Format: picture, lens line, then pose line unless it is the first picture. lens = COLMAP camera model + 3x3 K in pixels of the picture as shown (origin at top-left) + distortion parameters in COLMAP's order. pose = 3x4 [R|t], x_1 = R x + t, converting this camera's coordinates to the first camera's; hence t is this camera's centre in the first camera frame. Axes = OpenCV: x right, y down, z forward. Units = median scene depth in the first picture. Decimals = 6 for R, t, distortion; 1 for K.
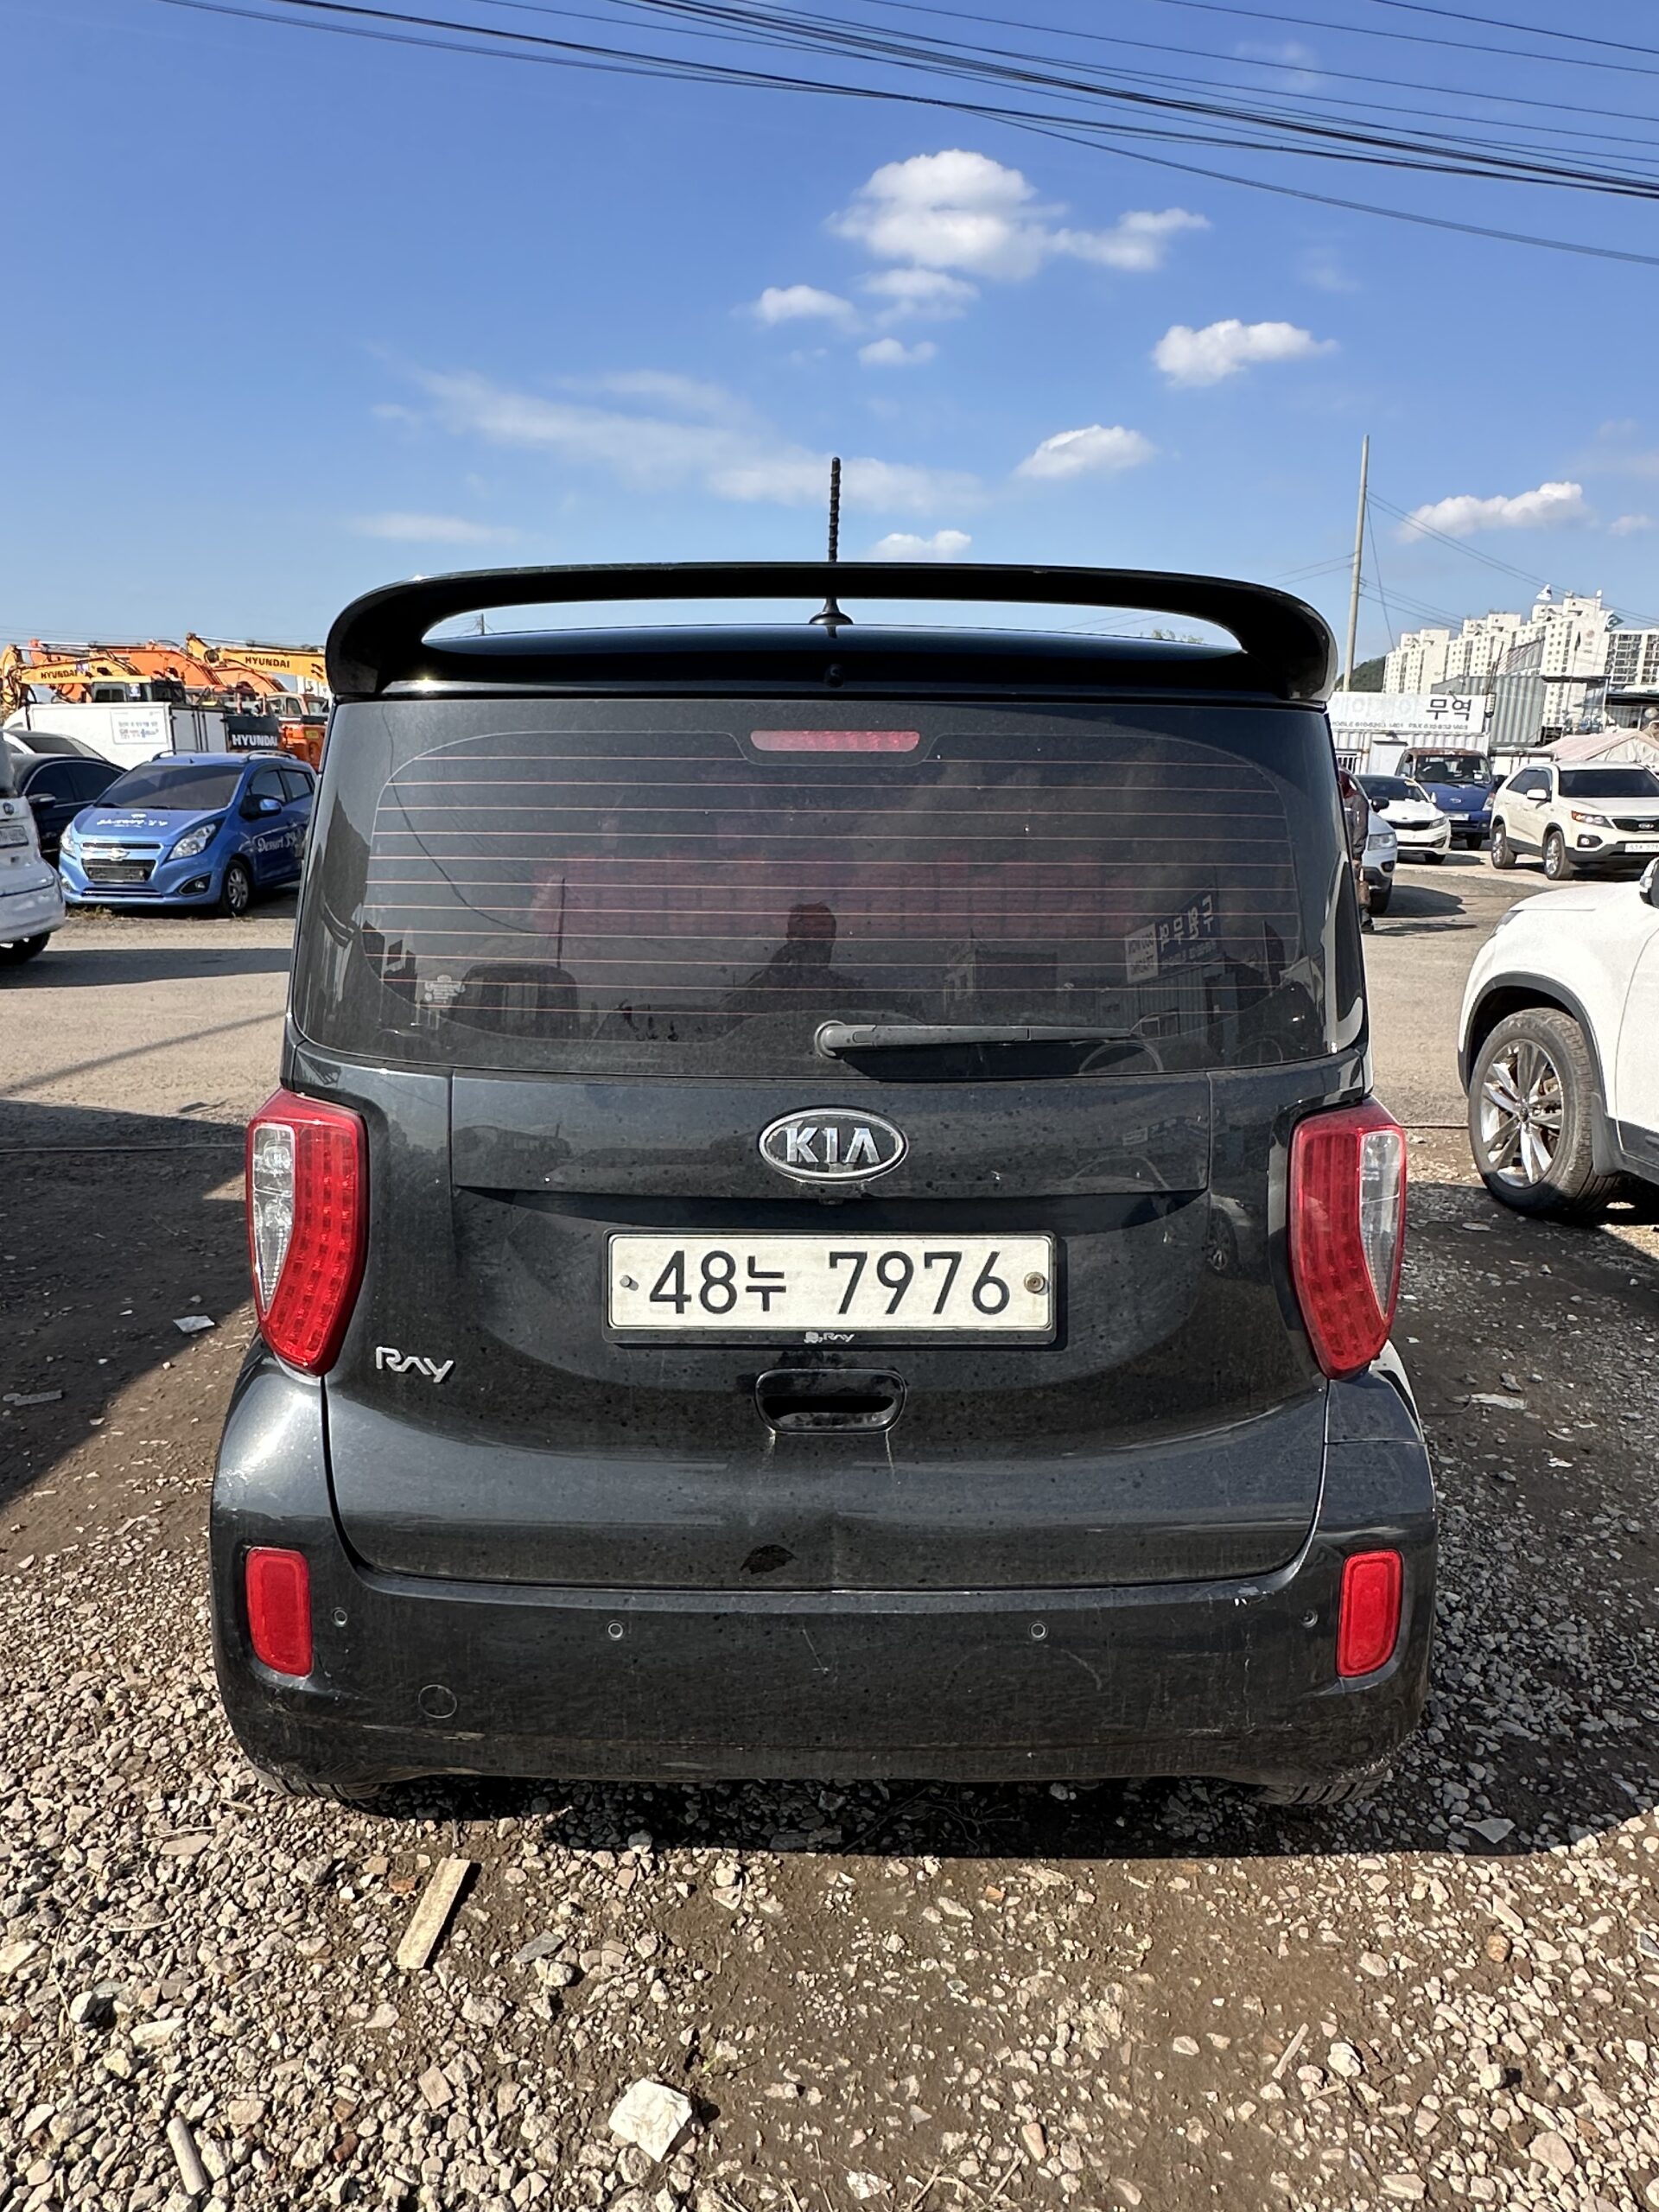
lens RADIAL K [[1395.8, 0, 819.4], [0, 1395.8, 1116.9], [0, 0, 1]] dist [-0.006691, -0.000490]
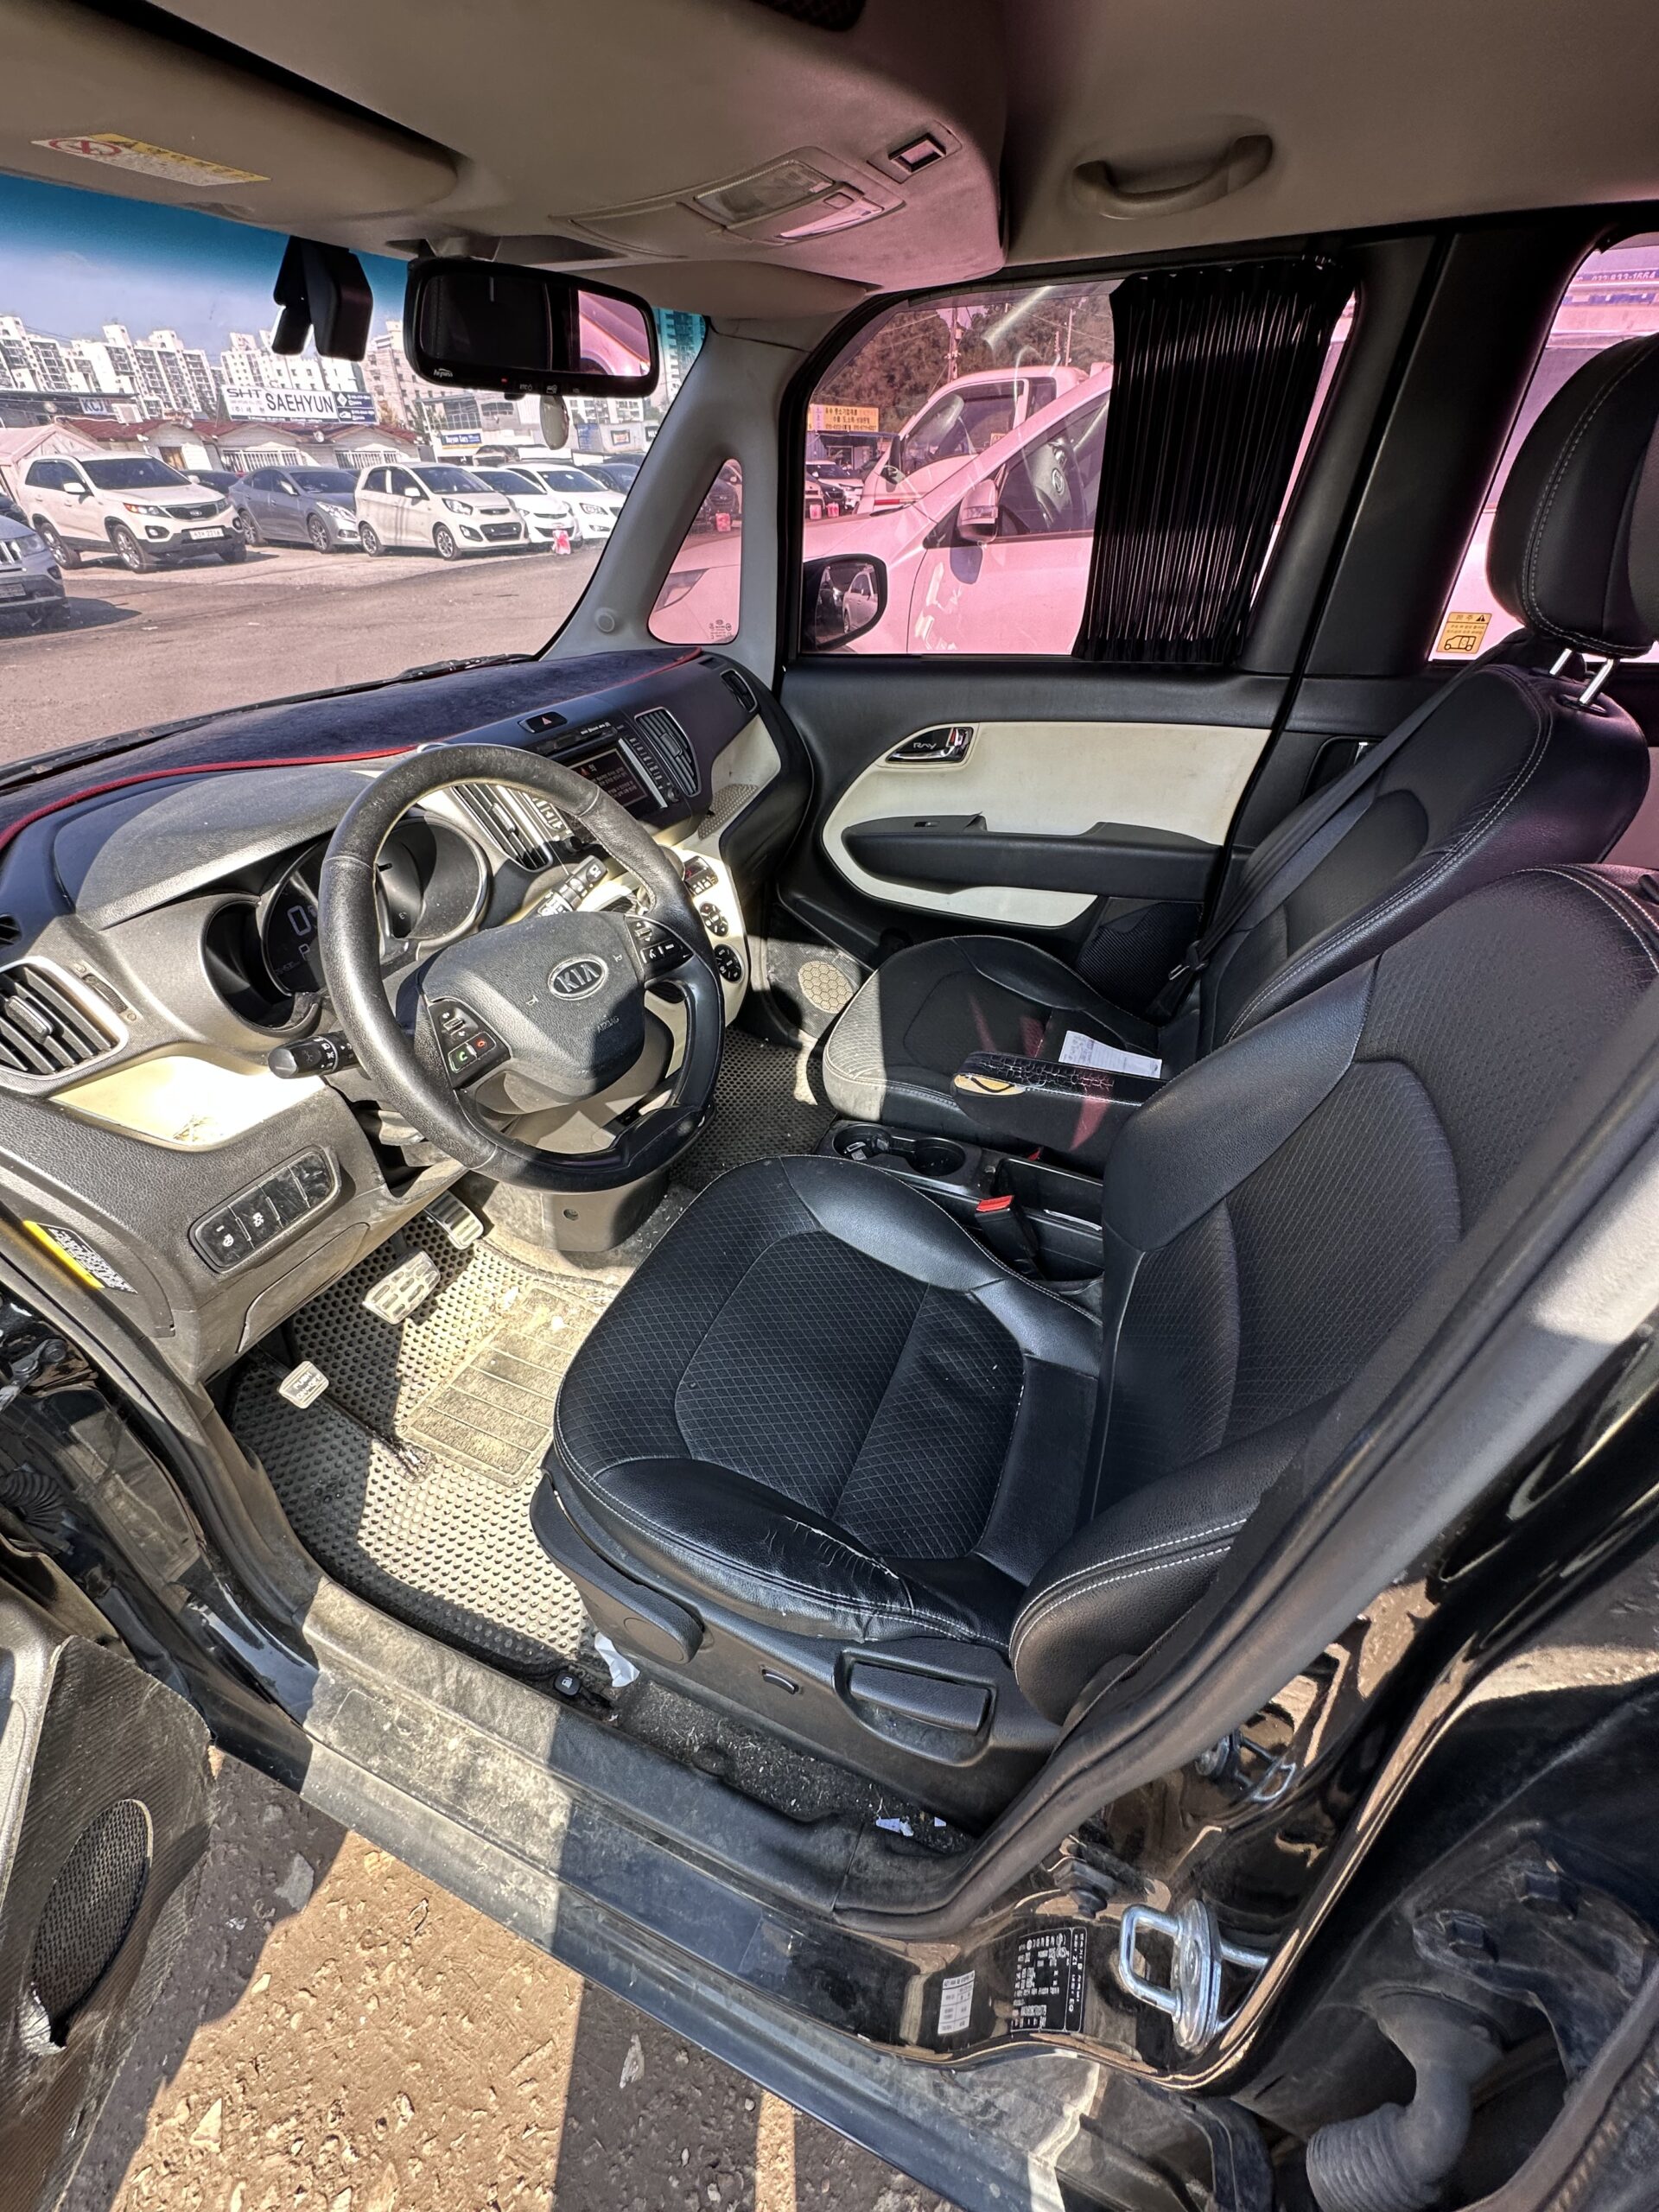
lens RADIAL K [[883.9, 0, 827.7], [0, 883.9, 1096.6], [0, 0, 1]] dist [-0.004542, 0.000891]
pose [[0.383723, -0.558735, 0.735236, -0.355846], [0.249976, 0.829308, 0.499761, -0.269888], [-0.888971, -0.007979, 0.457895, 1.265857]]
